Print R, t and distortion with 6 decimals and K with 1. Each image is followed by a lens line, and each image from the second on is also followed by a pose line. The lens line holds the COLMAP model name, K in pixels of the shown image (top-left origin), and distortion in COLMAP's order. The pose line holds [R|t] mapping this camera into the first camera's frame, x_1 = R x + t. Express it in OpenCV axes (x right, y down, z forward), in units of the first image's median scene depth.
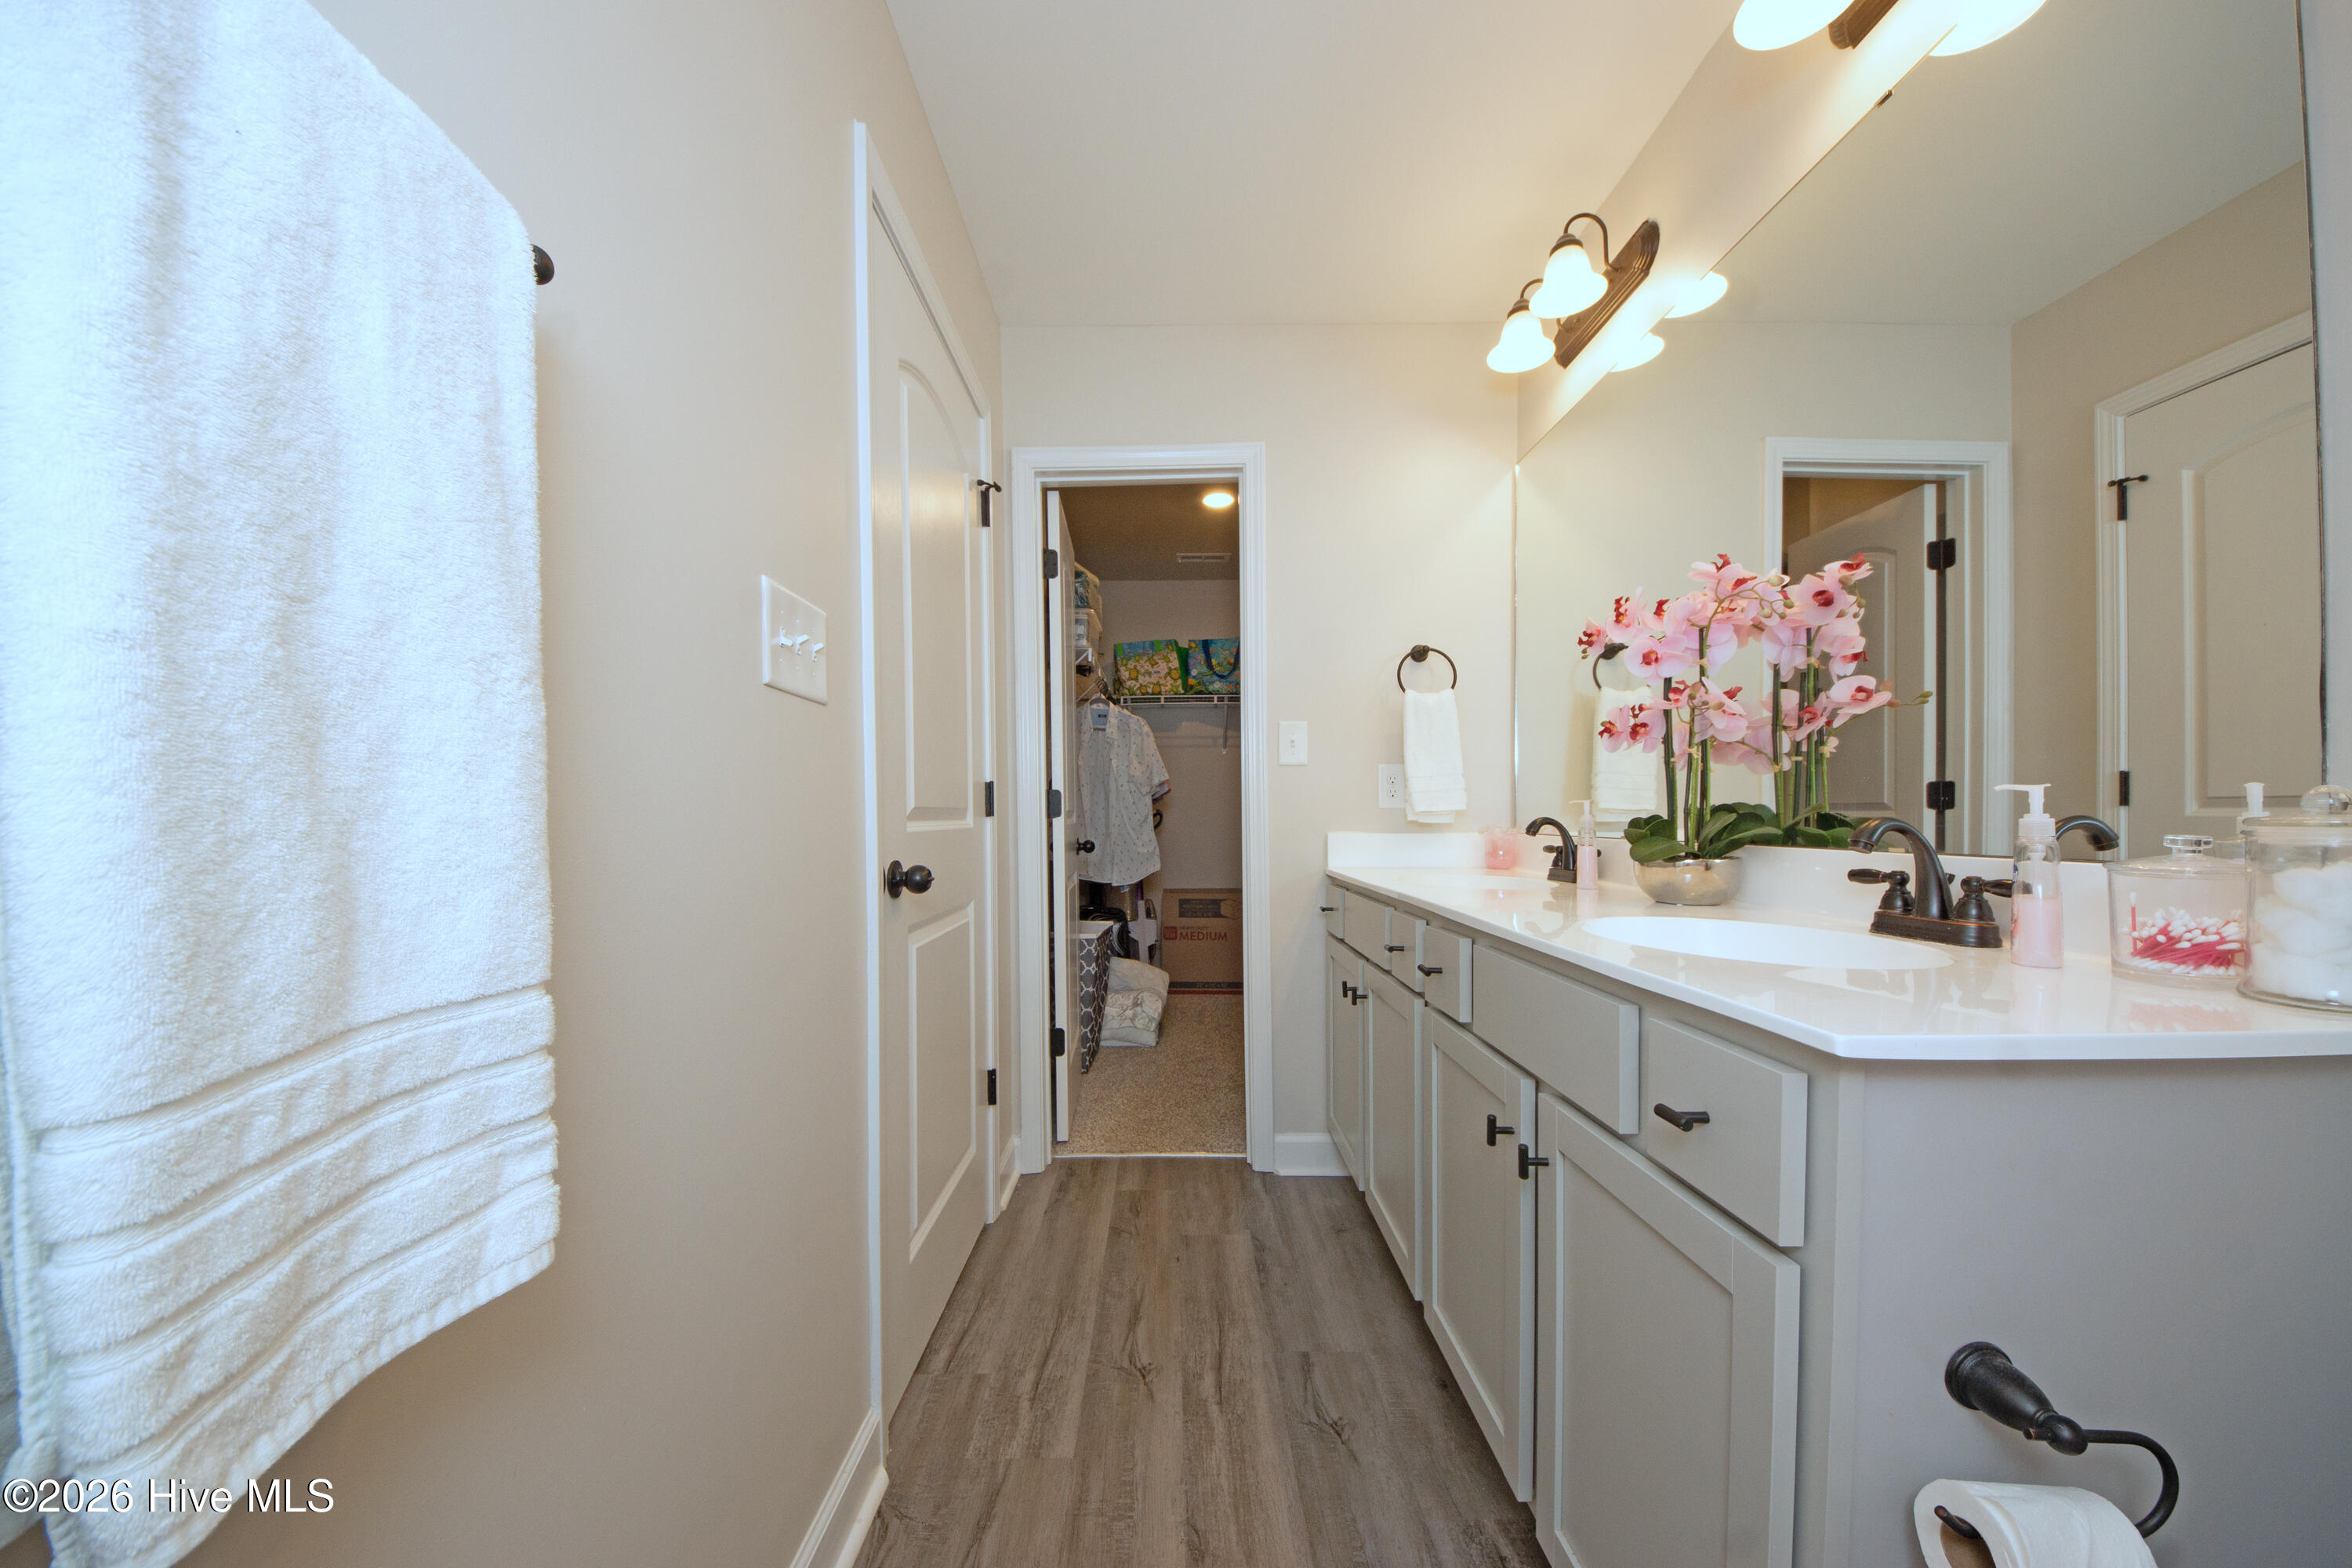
lens RADIAL K [[849.1, 0, 1169.7], [0, 849.1, 817.3], [0, 0, 1]] dist [0.000060, 0.000026]
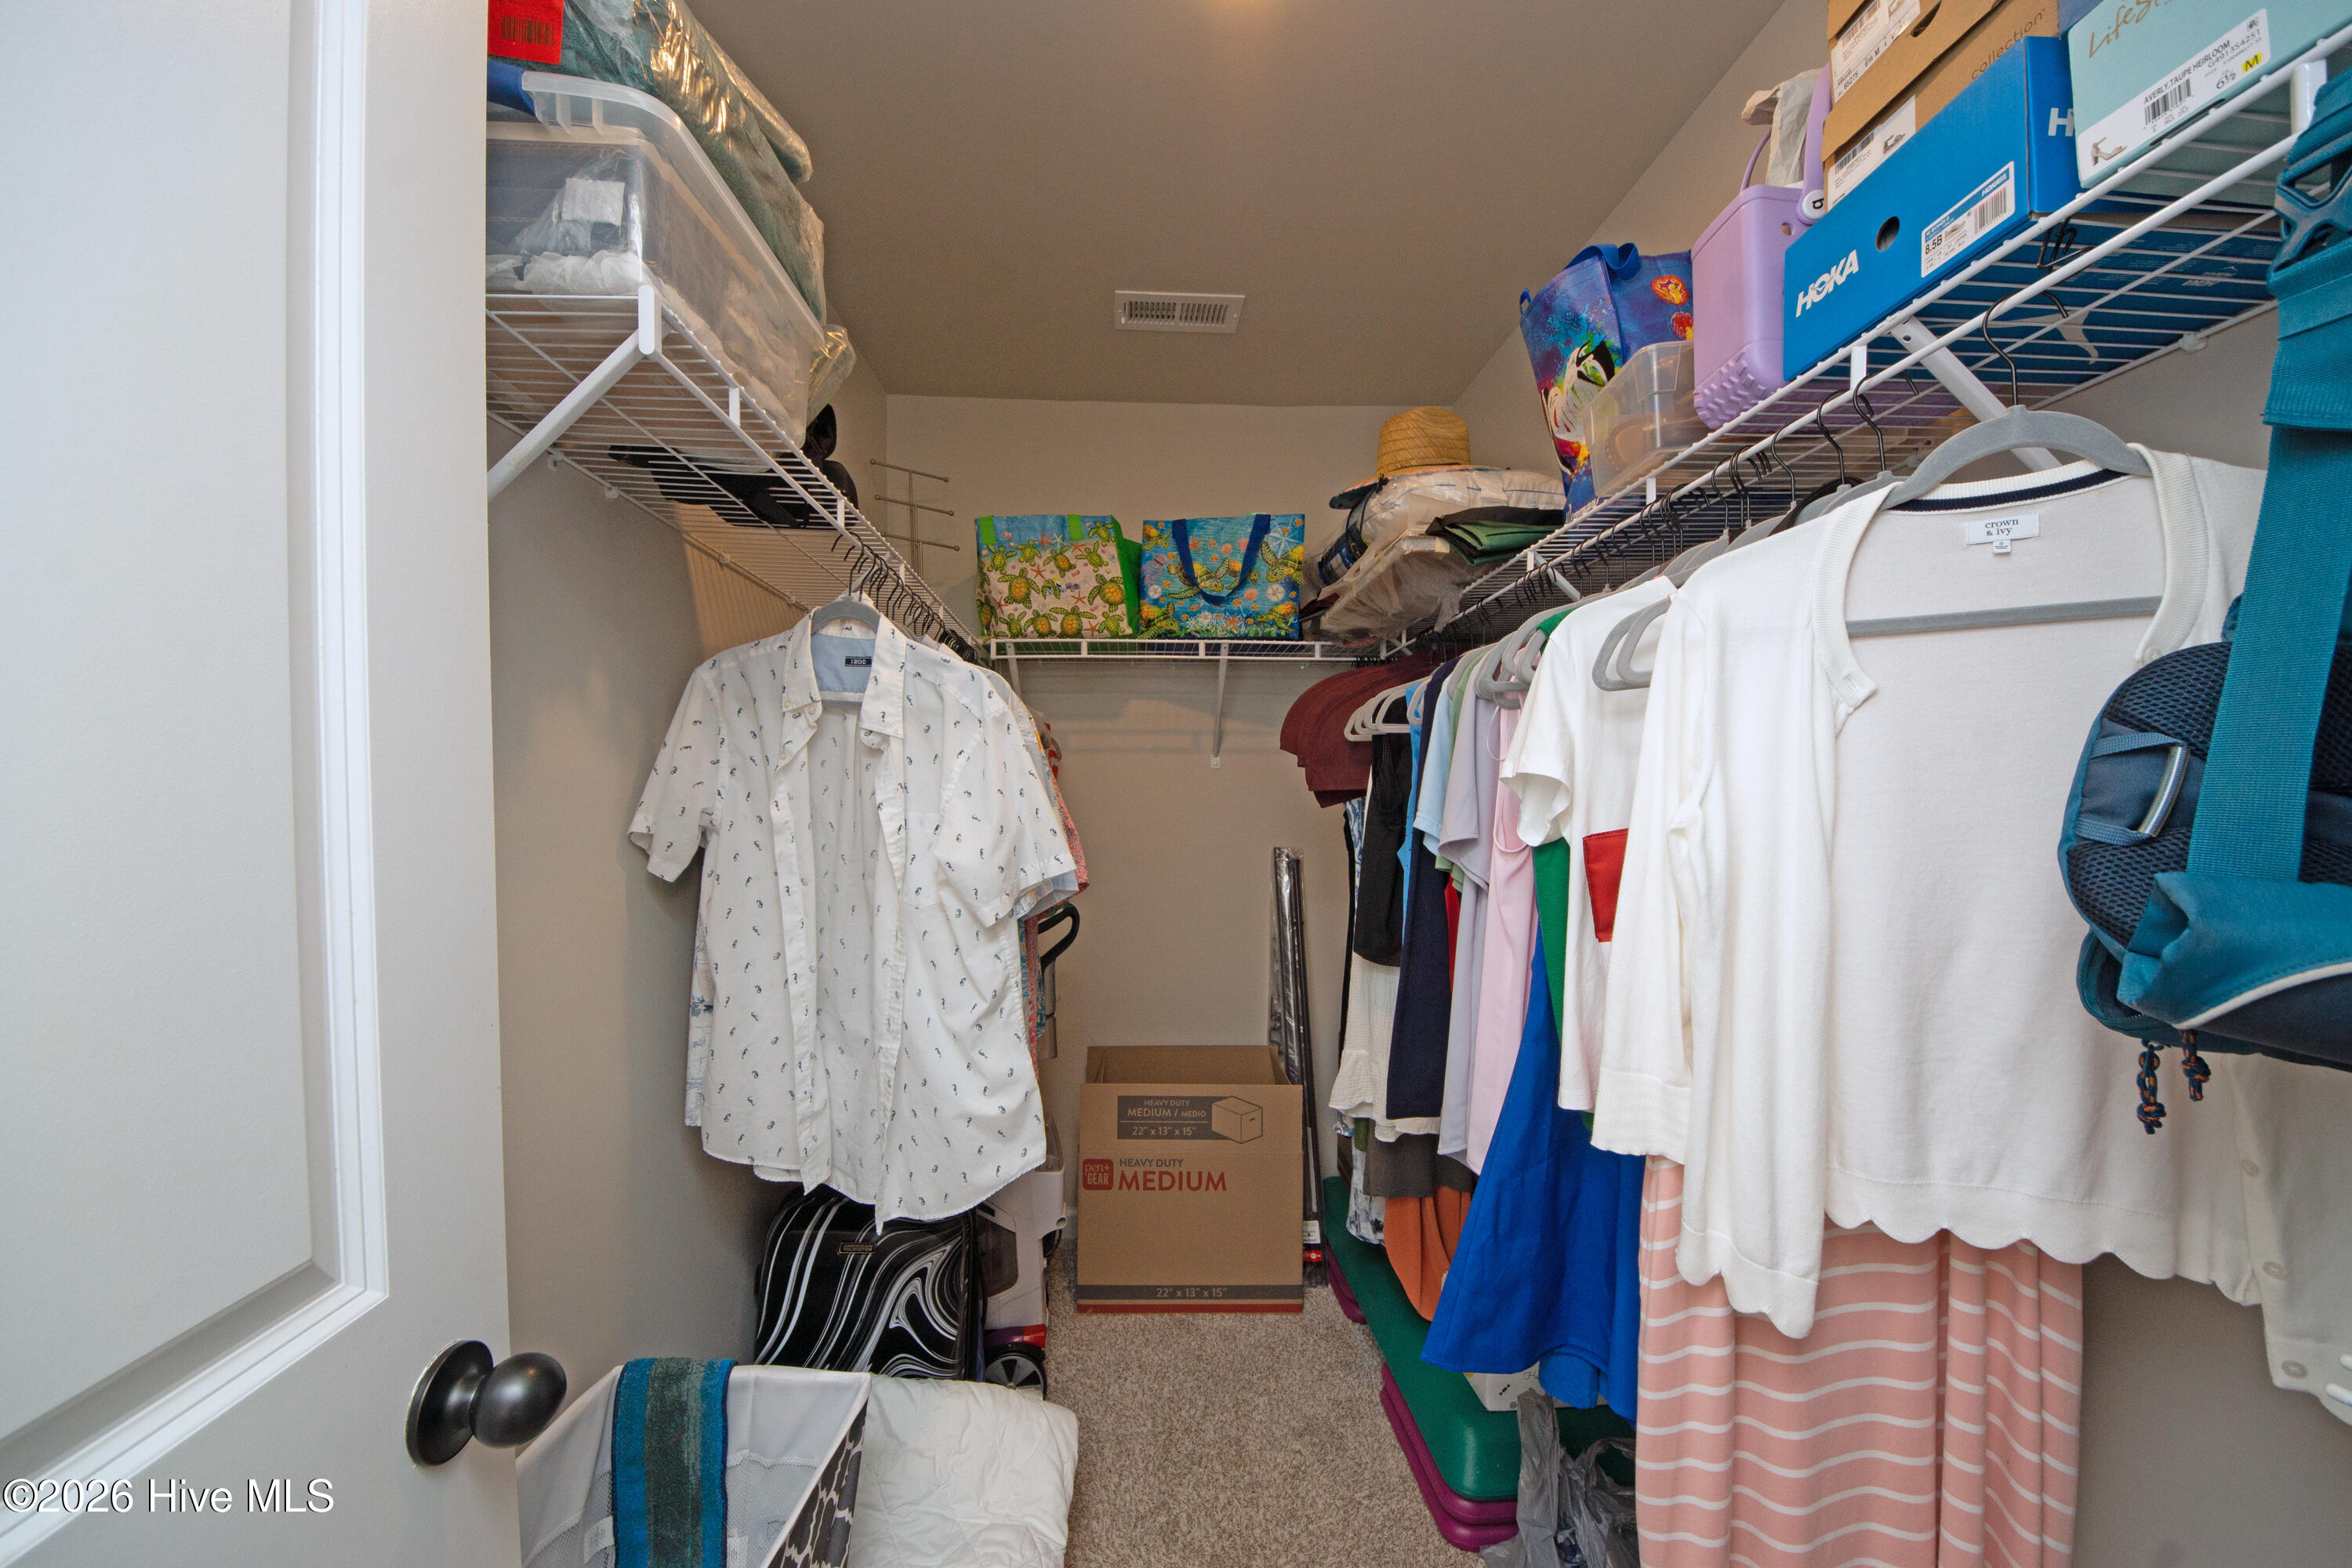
lens RADIAL K [[849.1, 0, 1169.7], [0, 849.1, 817.3], [0, 0, 1]] dist [0.000060, 0.000026]
pose [[0.998561, 0.006899, 0.053188, 0.013364], [-0.007411, 0.999928, 0.009429, -0.053119], [-0.053119, -0.009810, 0.998540, 0.545311]]
